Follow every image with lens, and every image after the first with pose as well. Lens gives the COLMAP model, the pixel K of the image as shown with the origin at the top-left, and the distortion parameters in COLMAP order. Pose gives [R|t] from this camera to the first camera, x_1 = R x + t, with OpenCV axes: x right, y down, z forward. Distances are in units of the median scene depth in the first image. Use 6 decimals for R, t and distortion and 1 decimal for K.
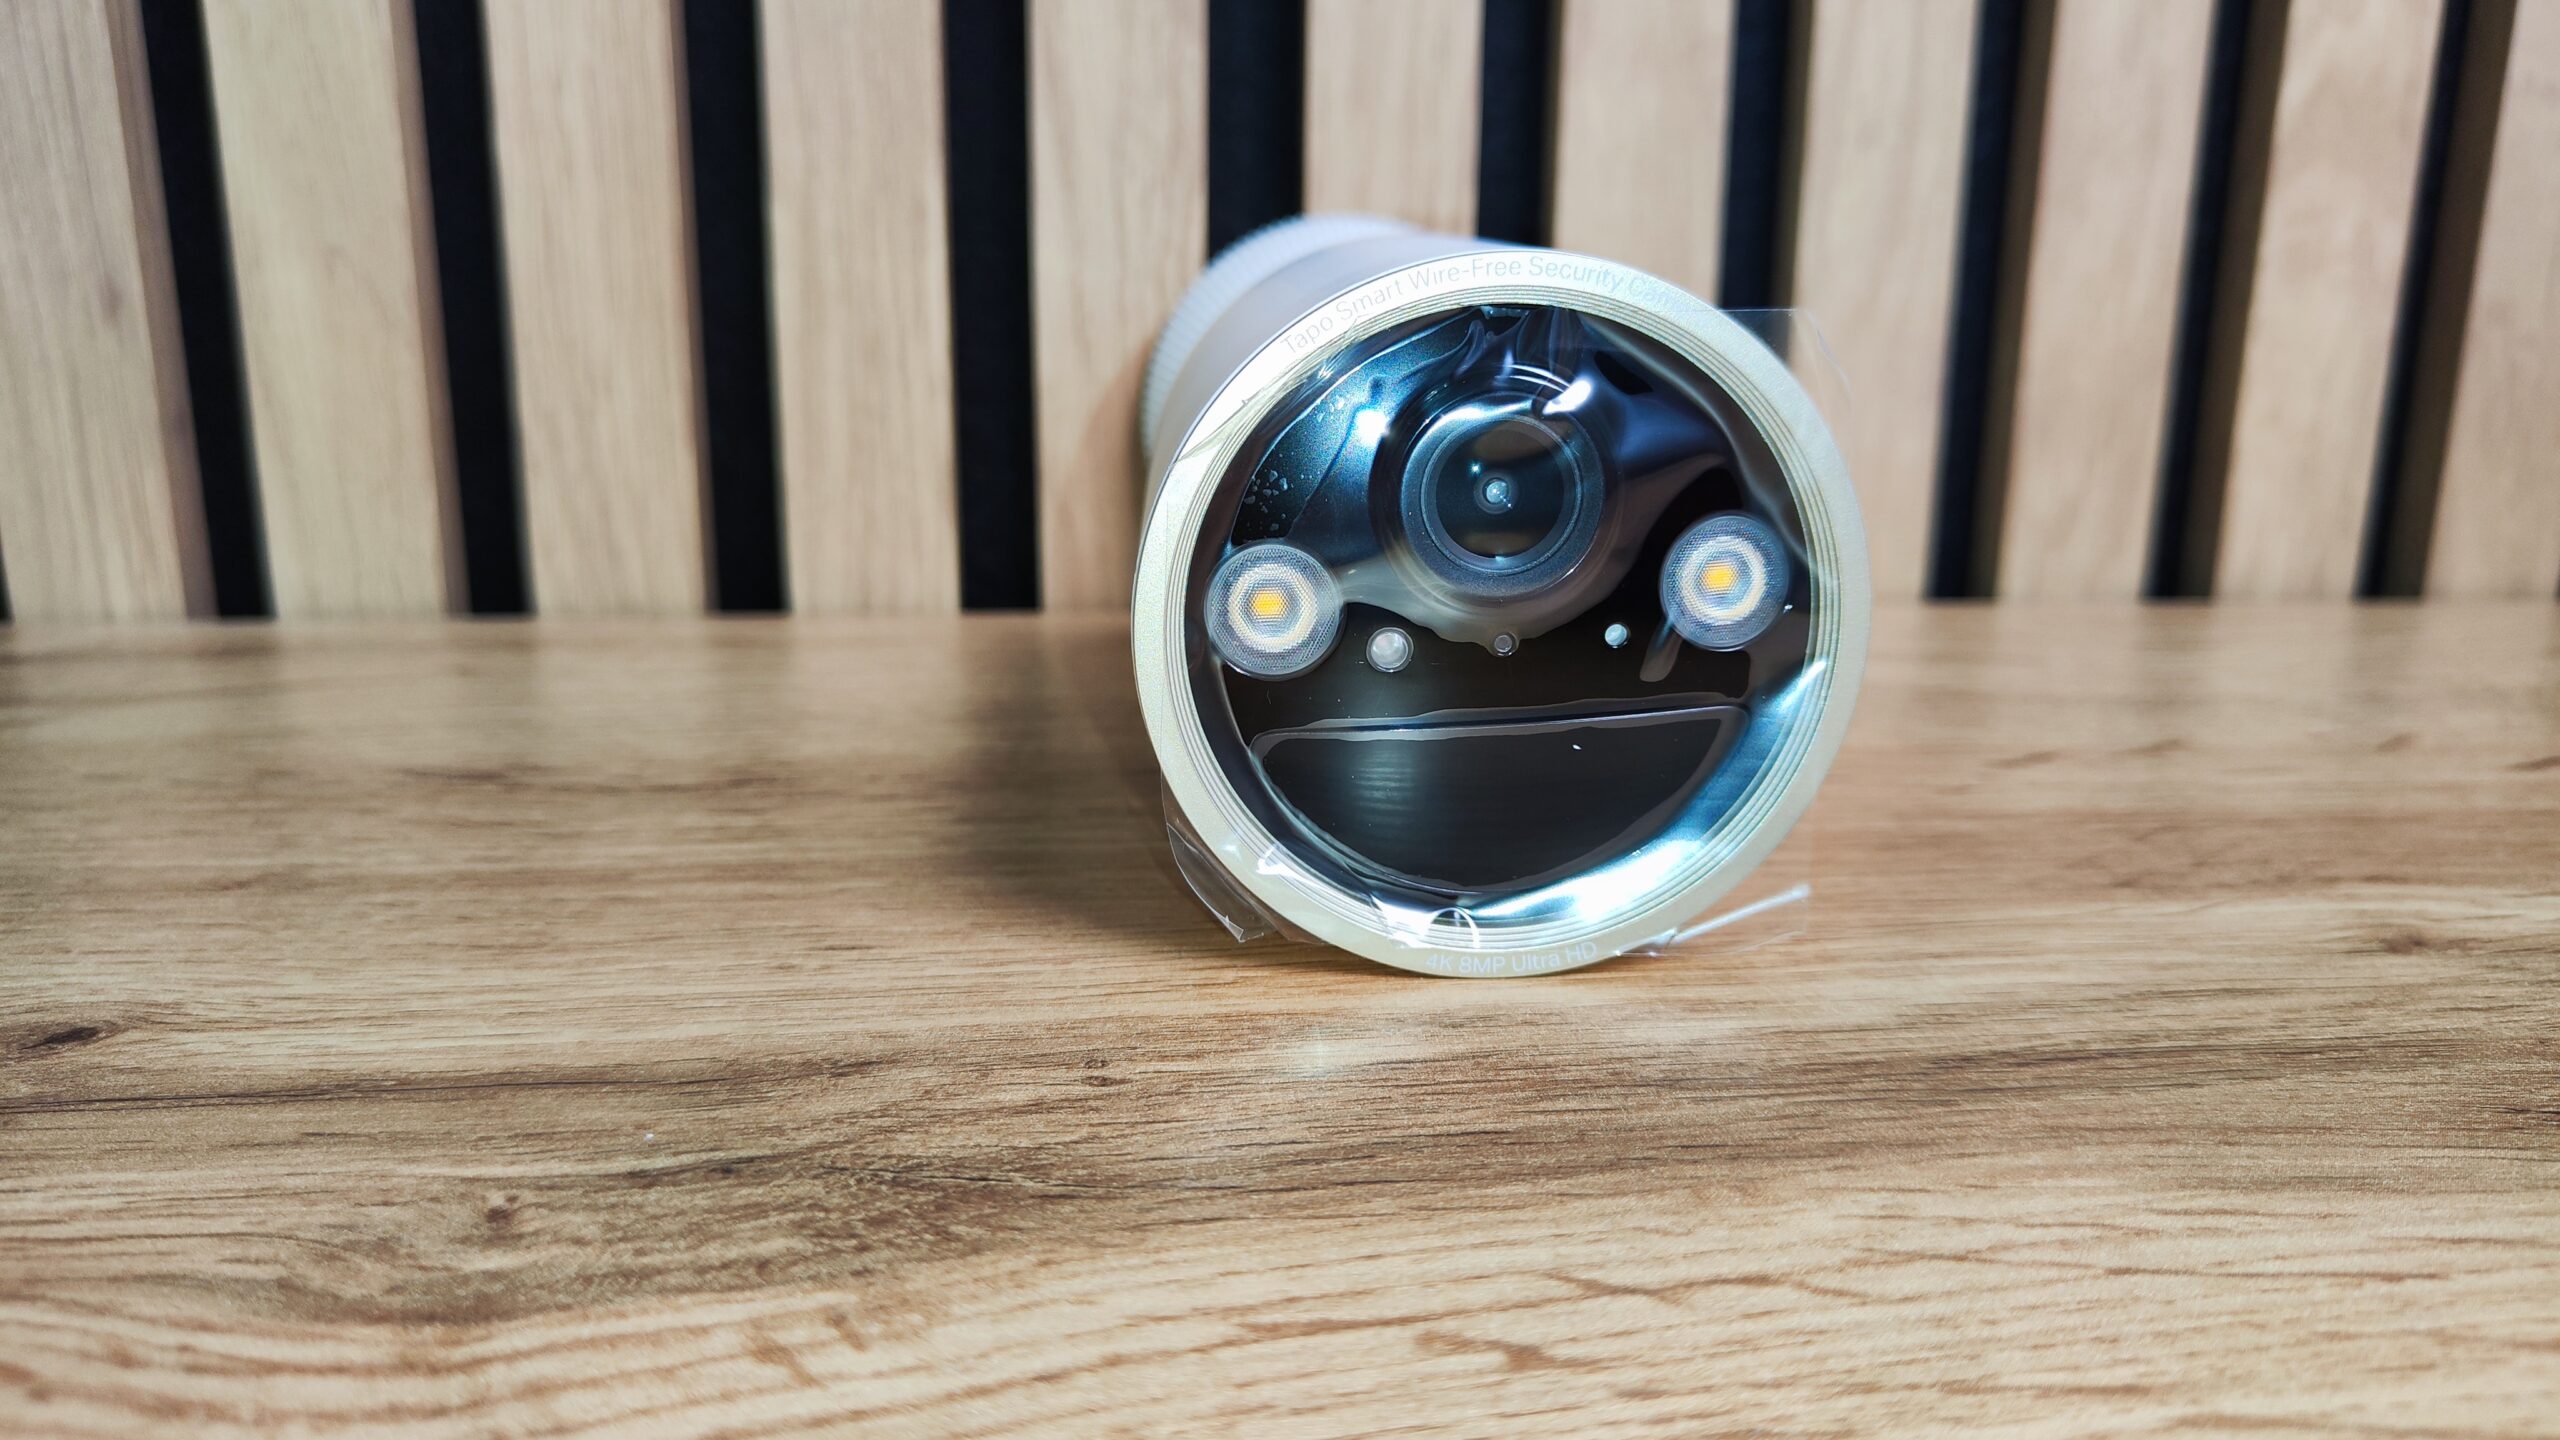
lens RADIAL K [[1882.1, 0, 1300.4], [0, 1882.1, 714.9], [0, 0, 1]] dist [-0.054713, 0.027974]
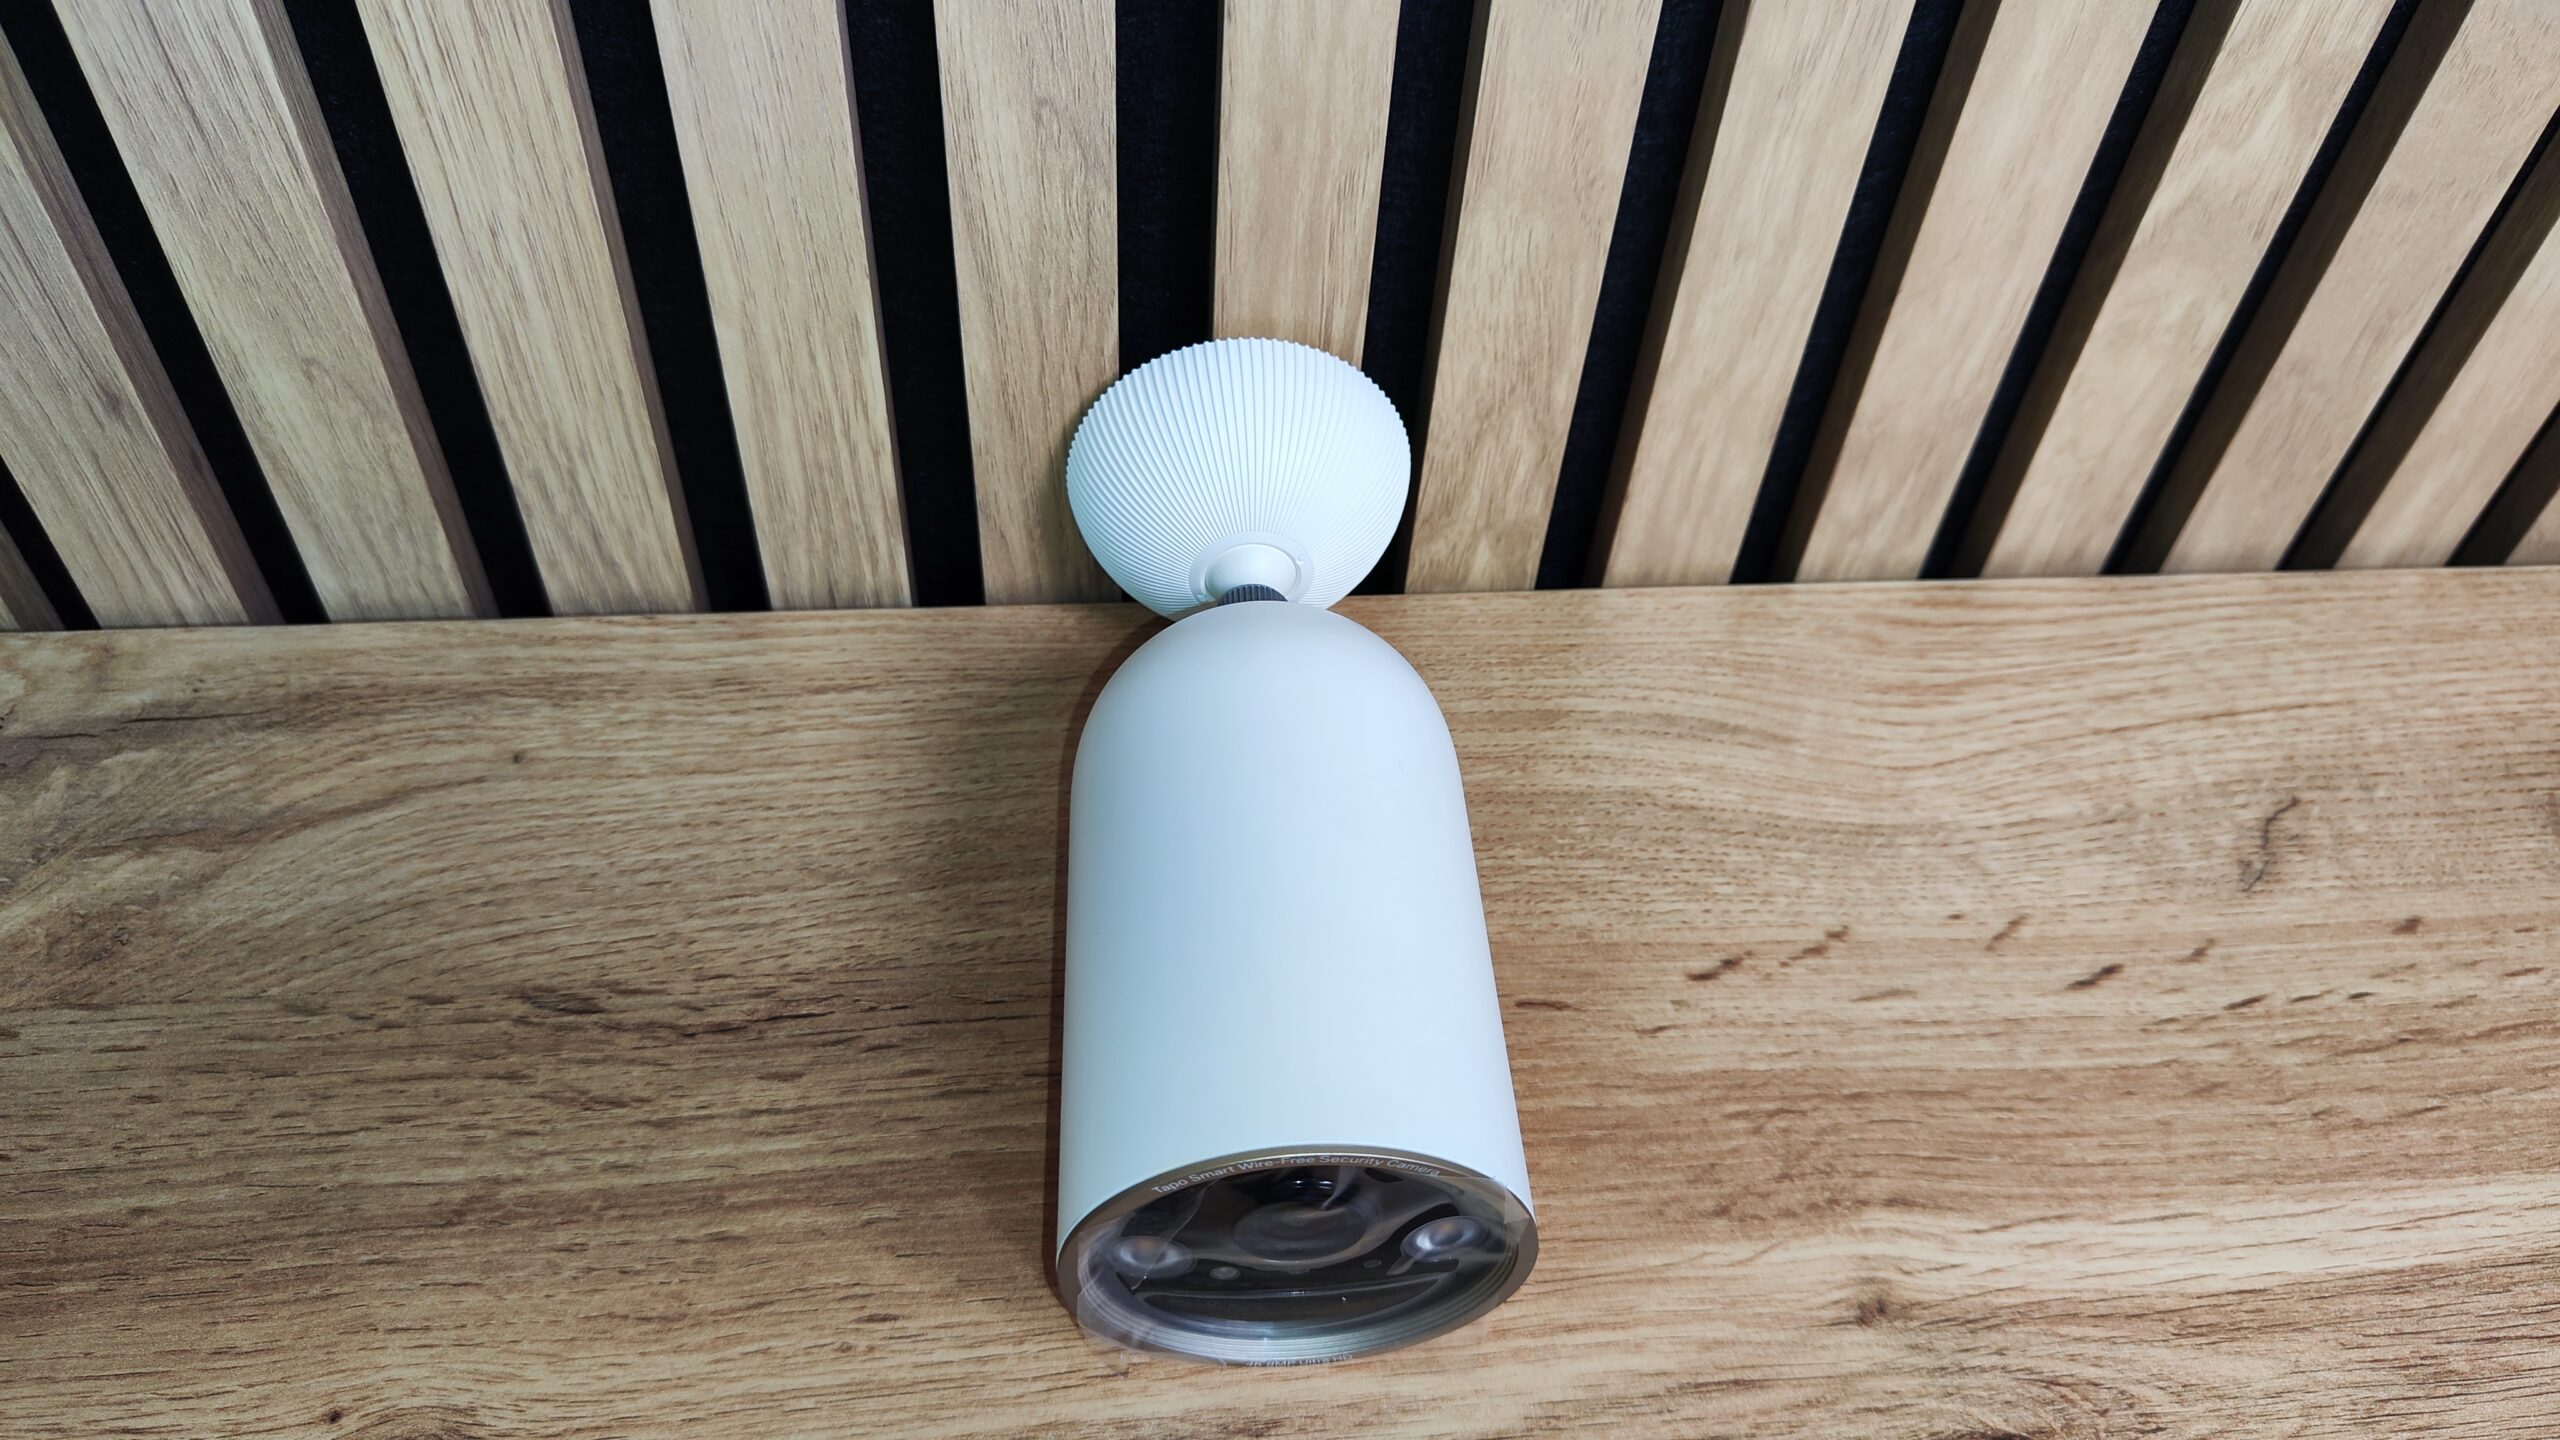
lens RADIAL K [[1834.5, 0, 1304.3], [0, 1834.5, 705.6], [0, 0, 1]] dist [-0.031576, 0.017201]
pose [[0.998596, 0.031032, 0.042938, 0.031693], [-0.049303, 0.840981, 0.538814, -1.172390], [-0.019390, -0.540174, 0.841330, -0.020149]]
